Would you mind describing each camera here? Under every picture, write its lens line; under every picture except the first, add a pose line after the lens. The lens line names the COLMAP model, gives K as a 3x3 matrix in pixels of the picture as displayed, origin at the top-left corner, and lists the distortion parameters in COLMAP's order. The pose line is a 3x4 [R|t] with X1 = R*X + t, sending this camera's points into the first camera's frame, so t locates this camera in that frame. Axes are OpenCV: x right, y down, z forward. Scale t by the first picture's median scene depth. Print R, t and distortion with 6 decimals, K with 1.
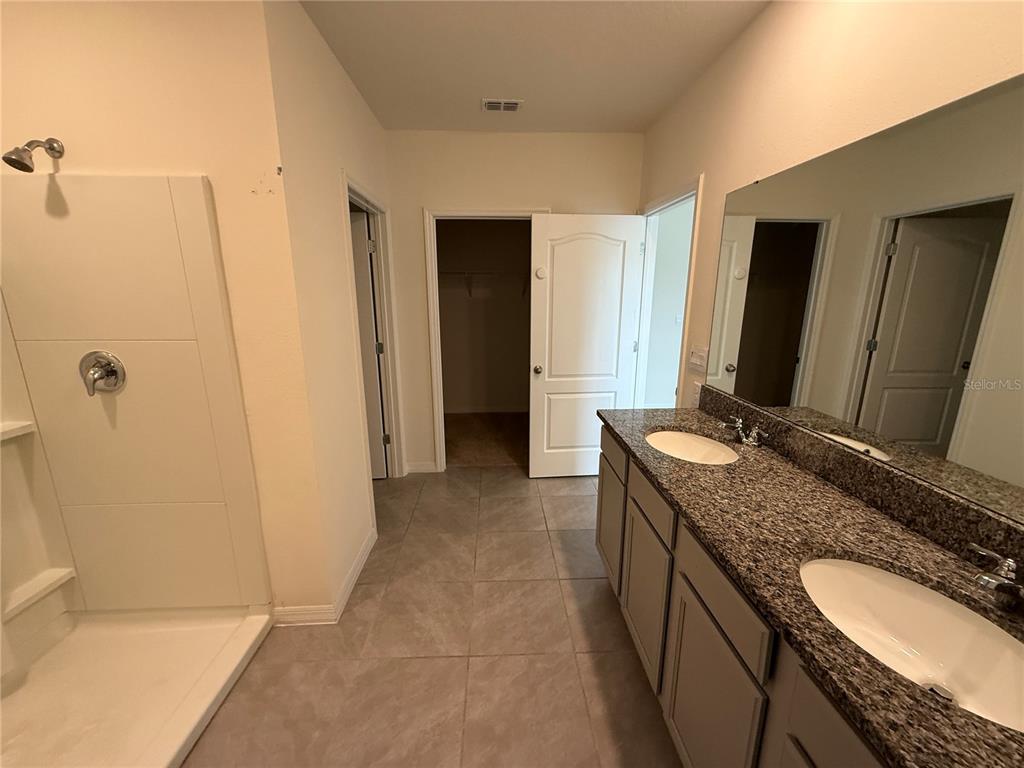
lens RADIAL K [[409.5, 0, 512.0], [0, 409.5, 384.0], [0, 0, 1]] dist [0.000124, -0.000095]
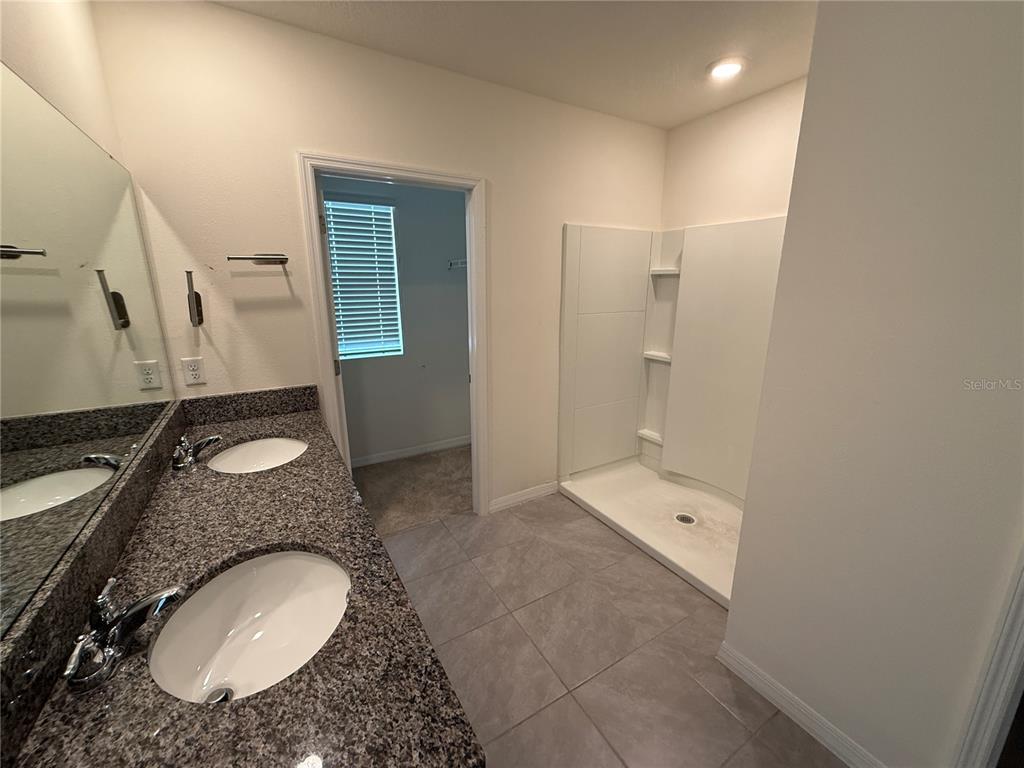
lens RADIAL K [[415.3, 0, 512.0], [0, 415.3, 384.0], [0, 0, 1]] dist [0.000947, 0.000294]
pose [[-0.884161, 0.108640, -0.454375, 0.418286], [-0.106655, 0.899963, 0.422719, -0.390516], [0.454845, 0.422213, -0.784125, 1.630947]]
